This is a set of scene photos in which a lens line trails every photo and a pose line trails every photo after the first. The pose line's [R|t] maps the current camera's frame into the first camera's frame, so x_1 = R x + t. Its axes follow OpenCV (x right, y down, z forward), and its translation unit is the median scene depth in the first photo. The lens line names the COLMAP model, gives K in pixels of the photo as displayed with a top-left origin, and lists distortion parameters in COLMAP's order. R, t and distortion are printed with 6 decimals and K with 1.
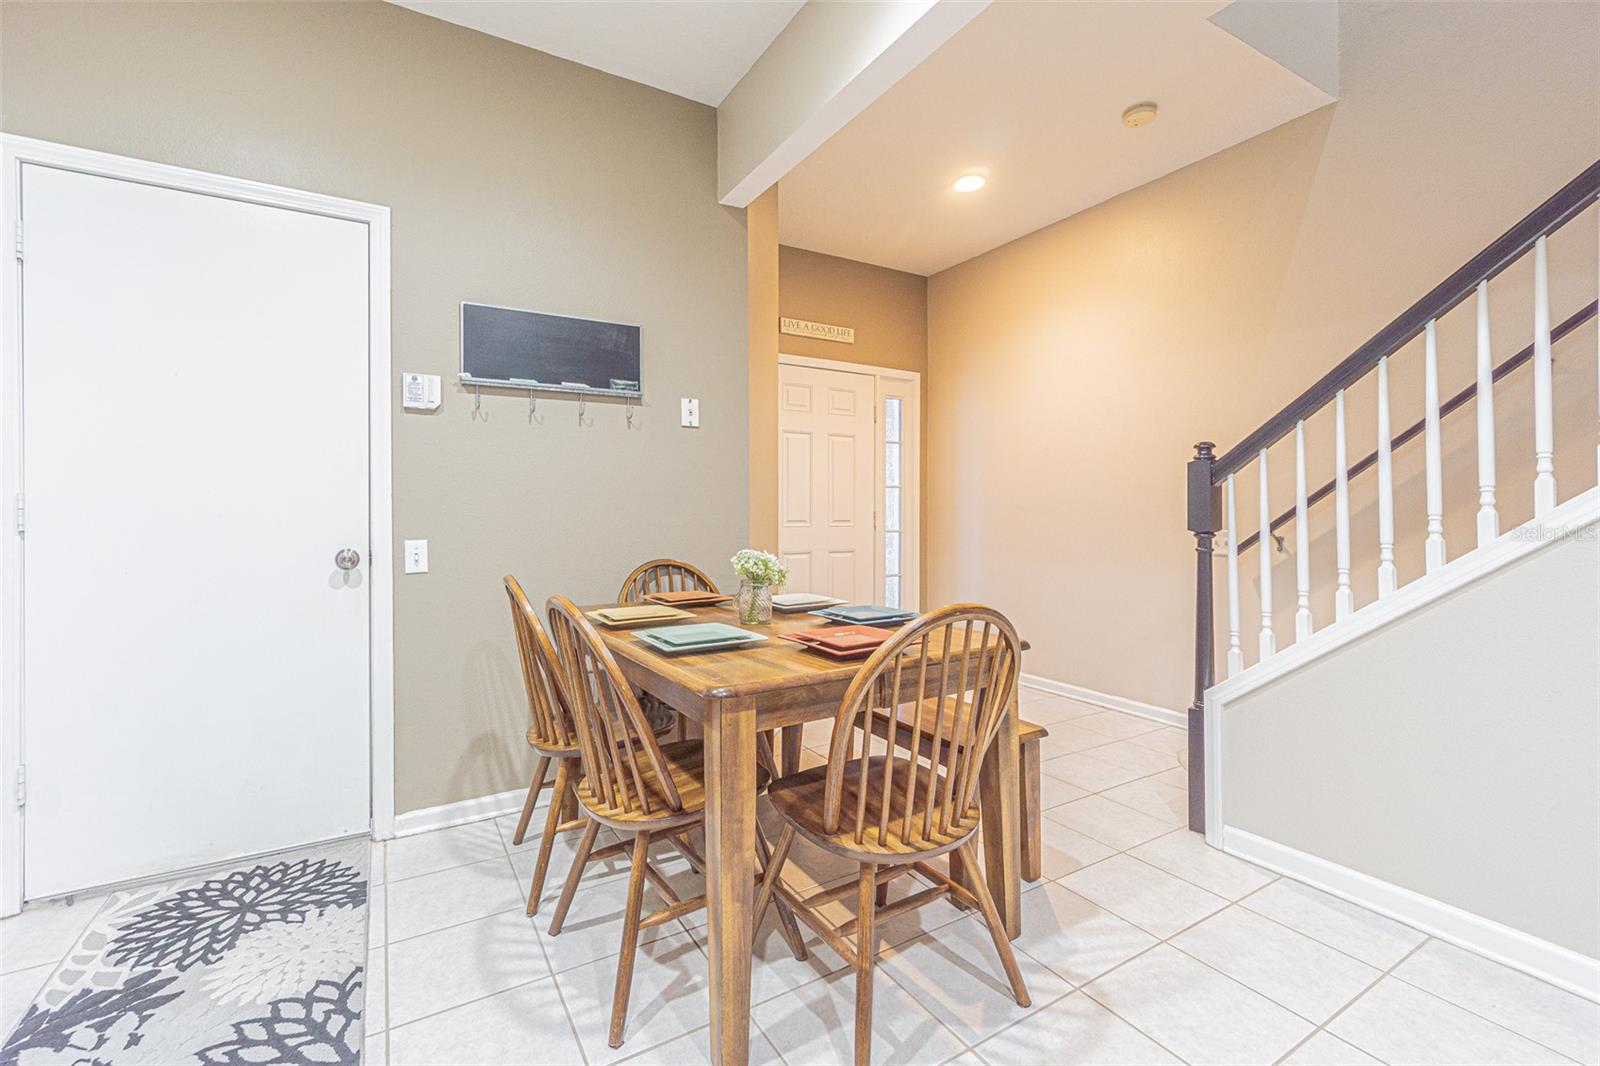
lens RADIAL K [[688.6, 0, 793.3], [0, 688.6, 514.4], [0, 0, 1]] dist [-0.001424, 0.000234]
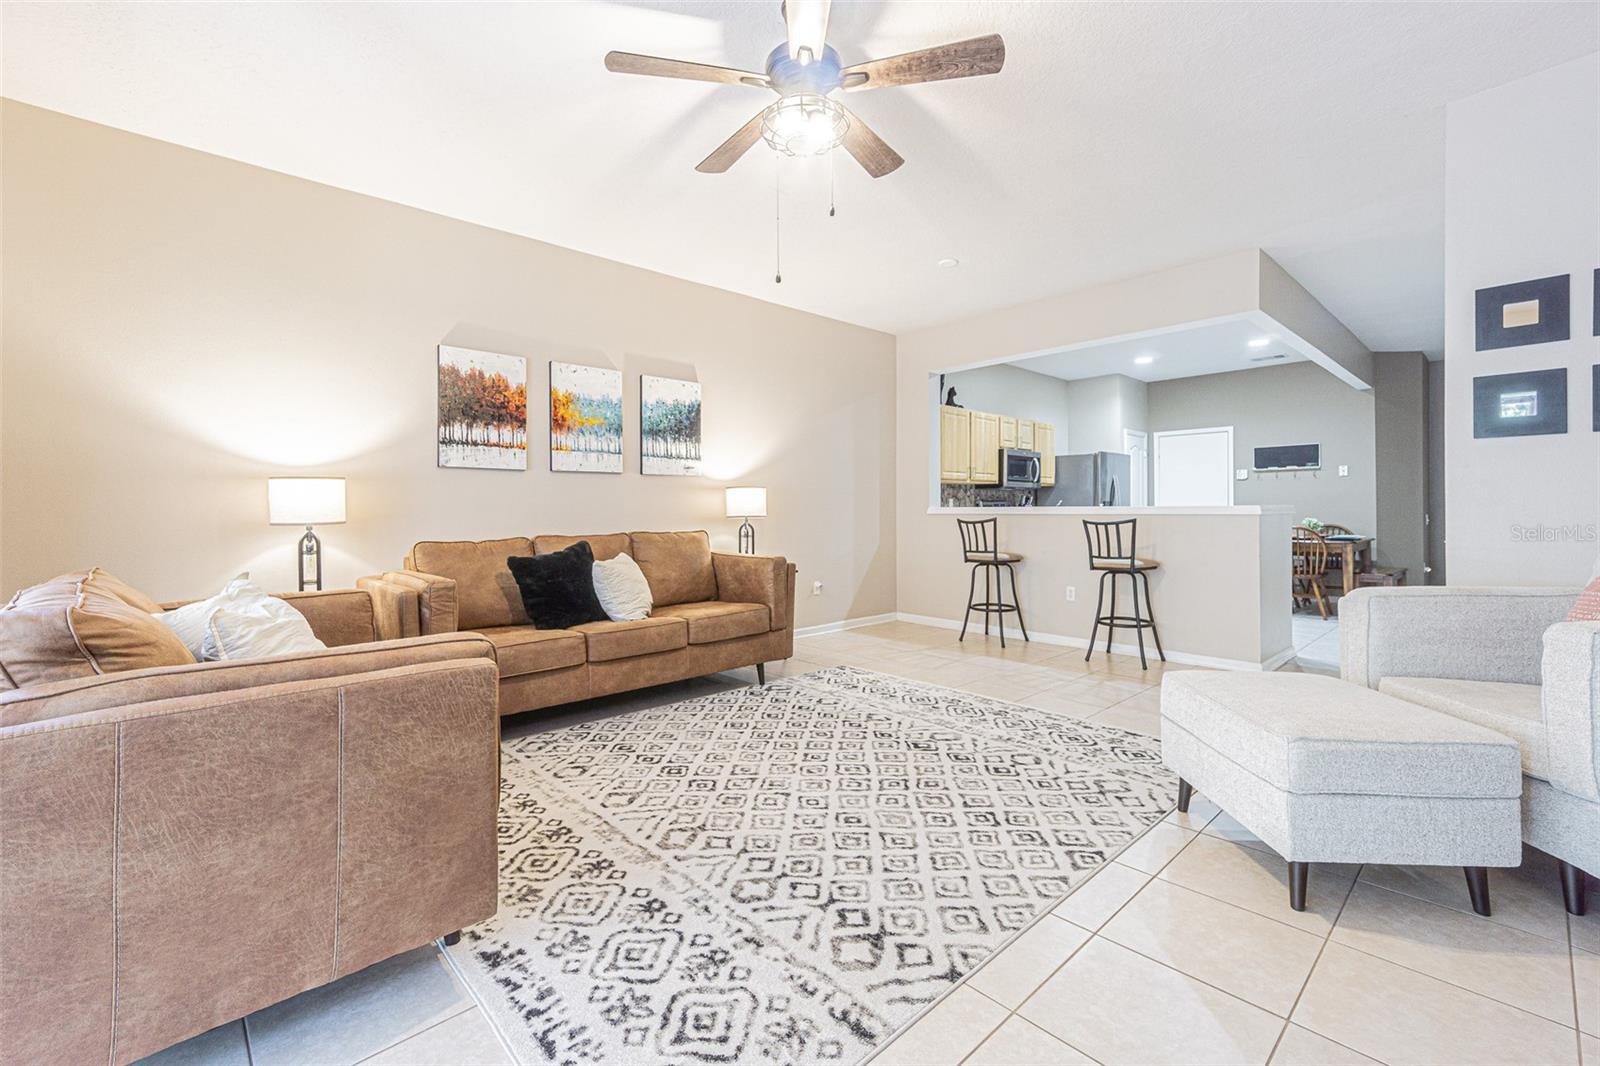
lens RADIAL K [[682.4, 0, 795.1], [0, 682.4, 509.6], [0, 0, 1]] dist [0.000790, 0.000116]
pose [[0.211635, -0.000601, -0.977349, 2.481403], [0.000493, 1.000000, -0.000509, 0.007380], [0.977349, -0.000374, 0.211635, -2.066205]]
